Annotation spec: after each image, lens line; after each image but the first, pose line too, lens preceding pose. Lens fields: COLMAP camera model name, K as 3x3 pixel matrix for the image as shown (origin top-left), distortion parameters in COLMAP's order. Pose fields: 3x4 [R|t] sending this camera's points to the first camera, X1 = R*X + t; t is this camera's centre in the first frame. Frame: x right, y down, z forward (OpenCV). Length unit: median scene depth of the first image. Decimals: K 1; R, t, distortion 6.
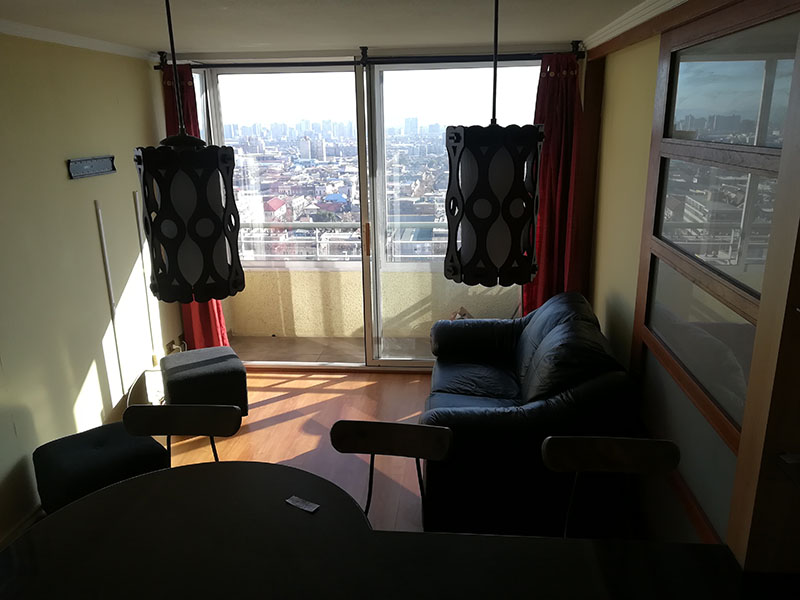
lens RADIAL K [[626.8, 0, 400.0], [0, 626.8, 300.0], [0, 0, 1]] dist [0.087458, -0.123231]
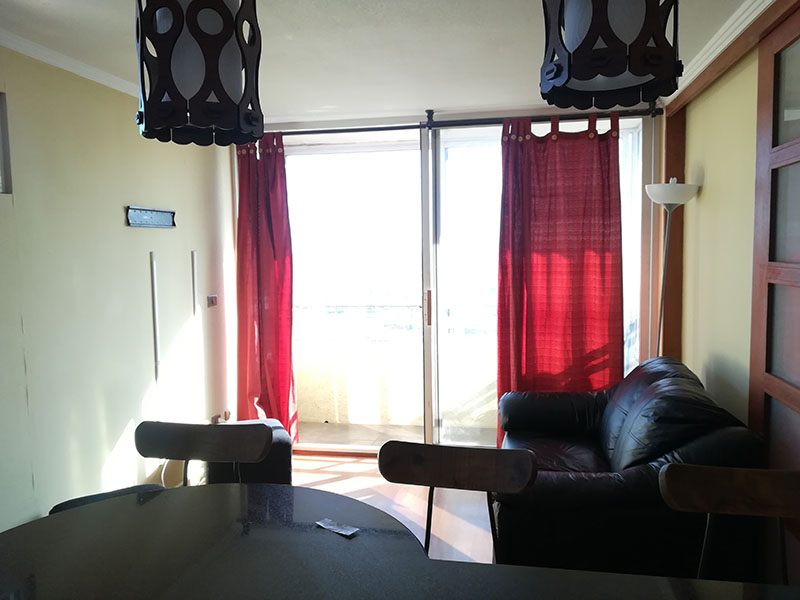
lens RADIAL K [[626.8, 0, 400.0], [0, 626.8, 300.0], [0, 0, 1]] dist [0.087458, -0.123231]
pose [[0.995081, 0.009312, -0.098622, -0.003497], [-0.029040, 0.979253, -0.200548, 0.094874], [0.094708, 0.202425, 0.974707, 0.100152]]
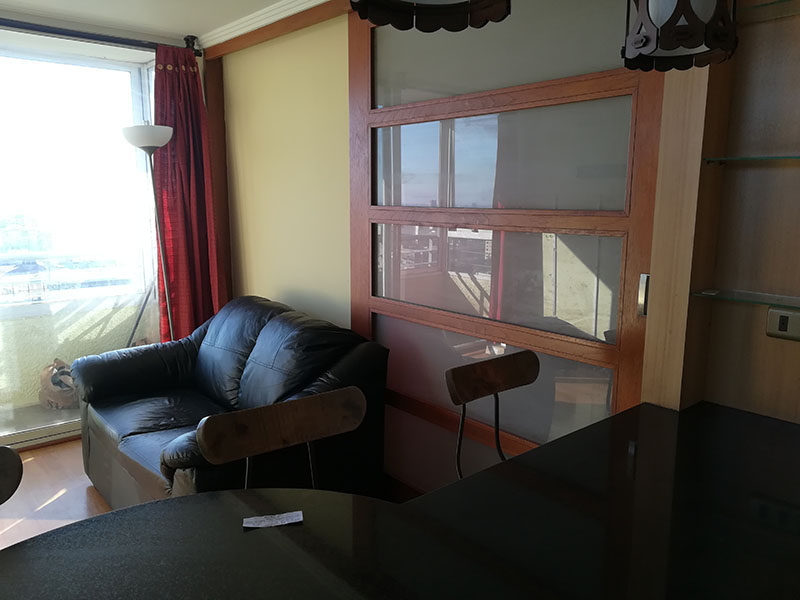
lens RADIAL K [[630.8, 0, 400.0], [0, 630.8, 300.0], [0, 0, 1]] dist [0.063200, -0.094304]
pose [[0.691886, -0.102778, 0.714654, -0.228481], [0.187595, 0.981412, -0.040476, 0.071726], [-0.697210, 0.162070, 0.698306, 0.198346]]
